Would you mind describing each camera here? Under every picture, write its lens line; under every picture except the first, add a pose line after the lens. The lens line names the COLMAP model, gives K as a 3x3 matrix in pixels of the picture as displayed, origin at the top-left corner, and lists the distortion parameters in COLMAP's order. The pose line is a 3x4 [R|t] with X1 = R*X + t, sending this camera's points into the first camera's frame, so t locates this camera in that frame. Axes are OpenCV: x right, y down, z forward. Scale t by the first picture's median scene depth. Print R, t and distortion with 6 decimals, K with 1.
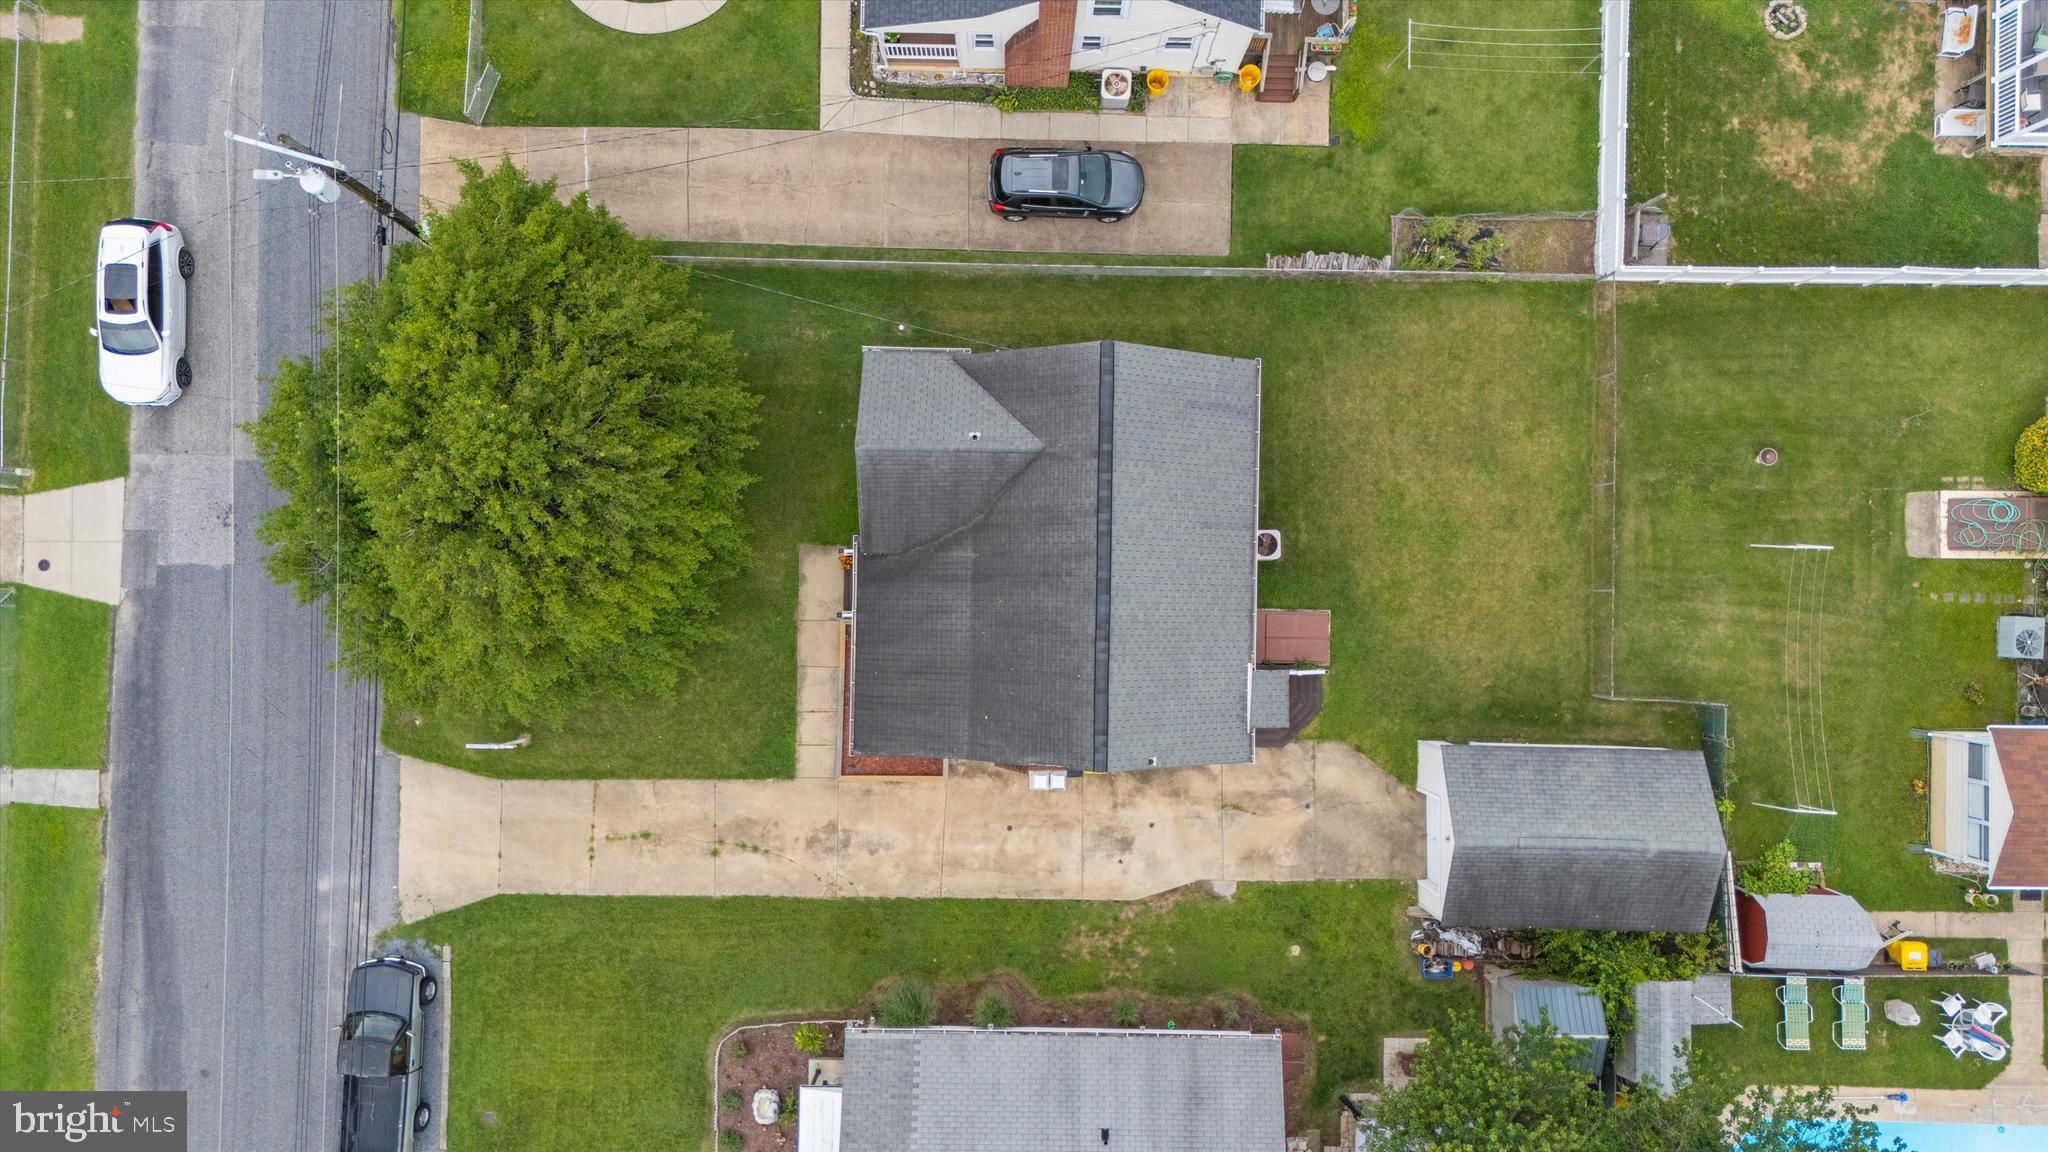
lens RADIAL K [[1540.2, 0, 1018.7], [0, 1540.2, 576.8], [0, 0, 1]] dist [-0.016361, -0.005867]
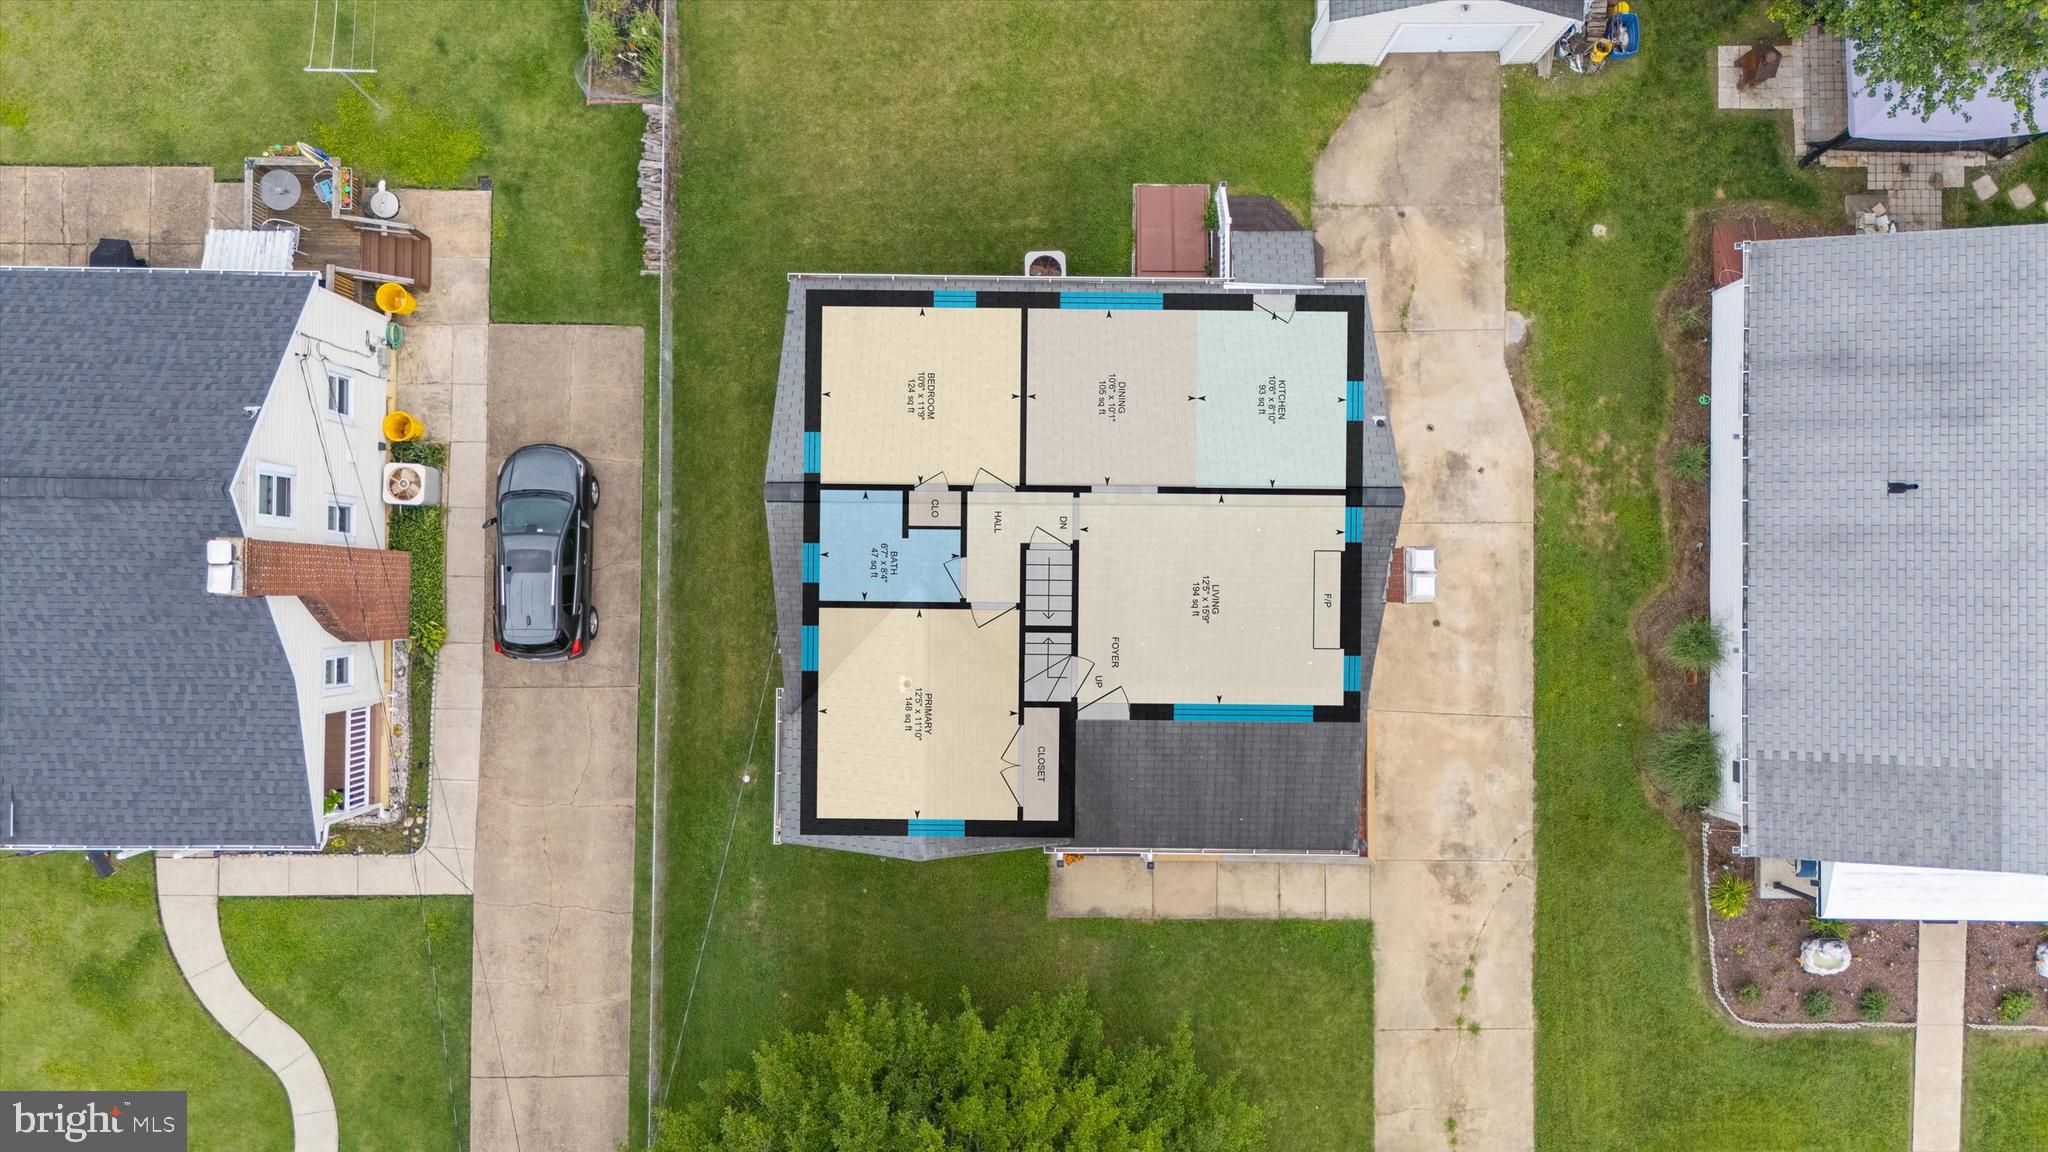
lens RADIAL K [[1540.2, 0, 1023.3], [0, 1540.2, 572.3], [0, 0, 1]] dist [-0.016361, -0.005867]
pose [[-0.008287, -0.999914, 0.010151, 0.012513], [0.999813, -0.008107, 0.017566, -0.044385], [-0.017482, 0.010295, 0.999794, 0.277635]]
